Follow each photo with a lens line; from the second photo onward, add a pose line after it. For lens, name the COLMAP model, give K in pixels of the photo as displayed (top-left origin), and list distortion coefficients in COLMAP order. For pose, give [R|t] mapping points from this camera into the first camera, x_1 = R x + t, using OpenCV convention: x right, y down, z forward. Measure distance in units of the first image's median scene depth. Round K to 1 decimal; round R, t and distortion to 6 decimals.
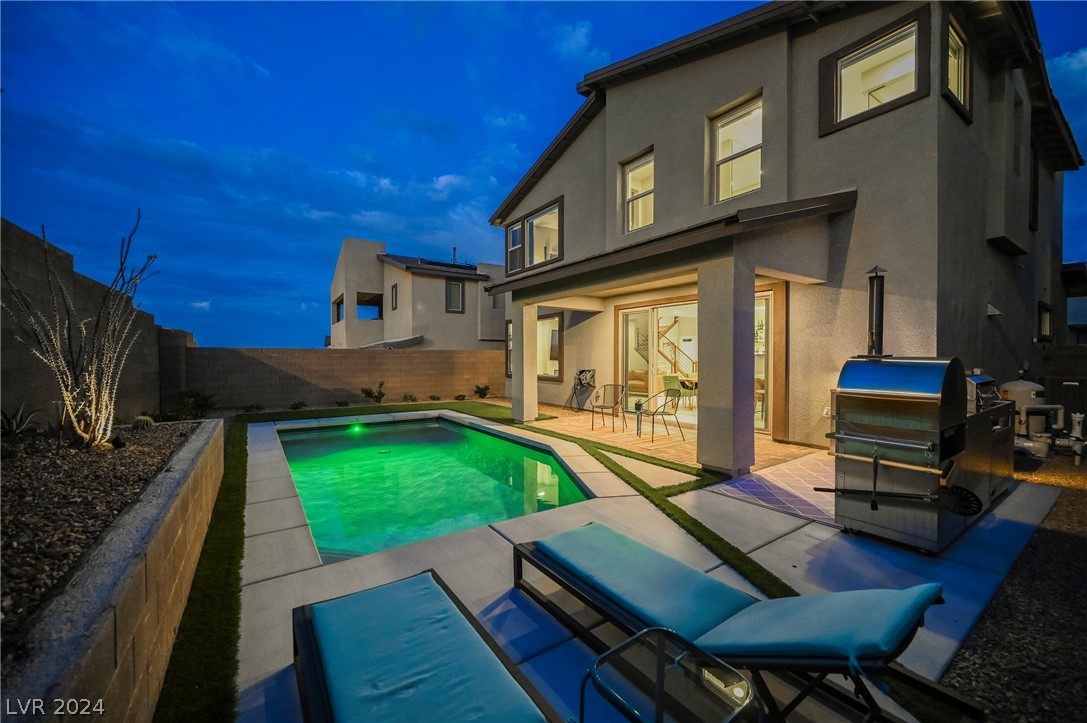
lens RADIAL K [[428.0, 0, 543.5], [0, 428.0, 361.5], [0, 0, 1]] dist [-0.000709, 0.000107]
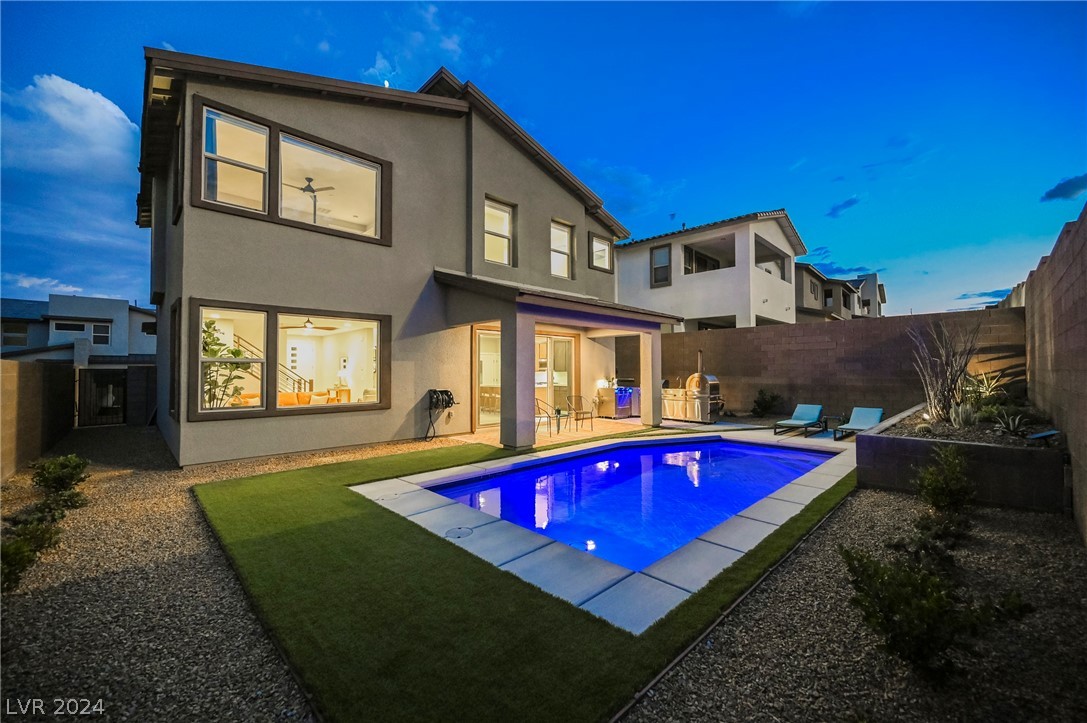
lens RADIAL K [[428.0, 0, 543.5], [0, 428.0, 361.5], [0, 0, 1]] dist [-0.000709, 0.000107]
pose [[-0.167581, 0.020769, 0.985640, -1.012936], [0.005451, 0.999782, -0.020140, -0.024569], [-0.985843, 0.001997, -0.167658, 1.171906]]
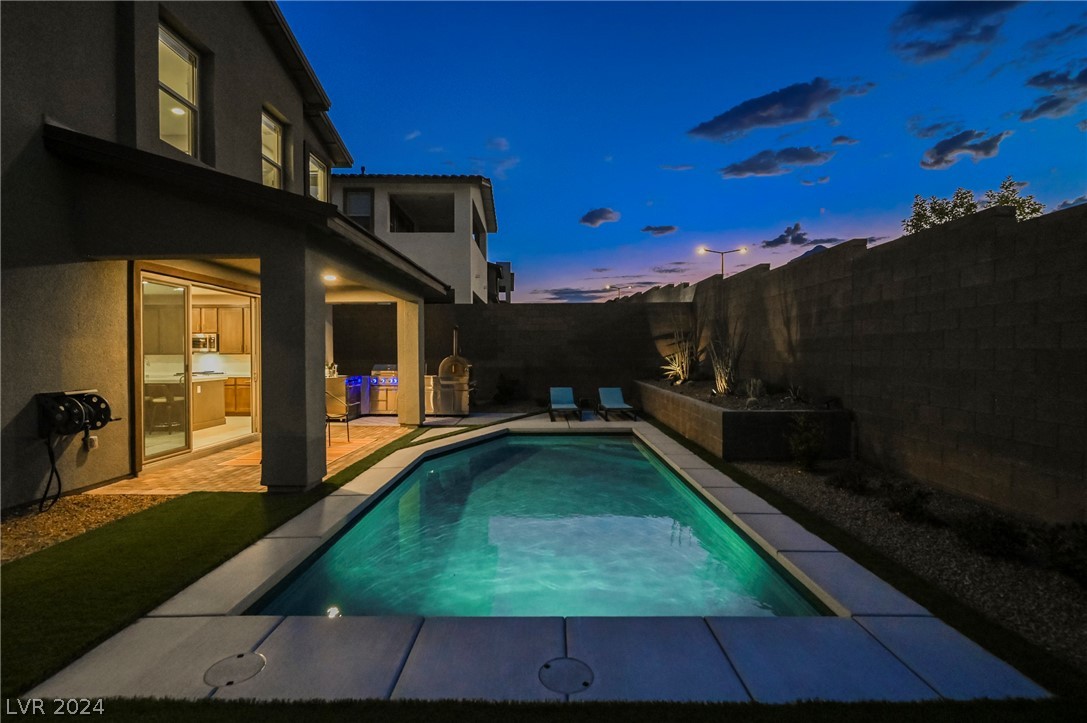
lens RADIAL K [[502.2, 0, 543.5], [0, 502.2, 361.5], [0, 0, 1]] dist [0.001486, 0.000077]
pose [[-0.817508, -0.007446, 0.575869, -0.675518], [0.004709, 0.999797, 0.019611, -0.021536], [-0.575898, 0.018744, -0.817307, 1.410363]]
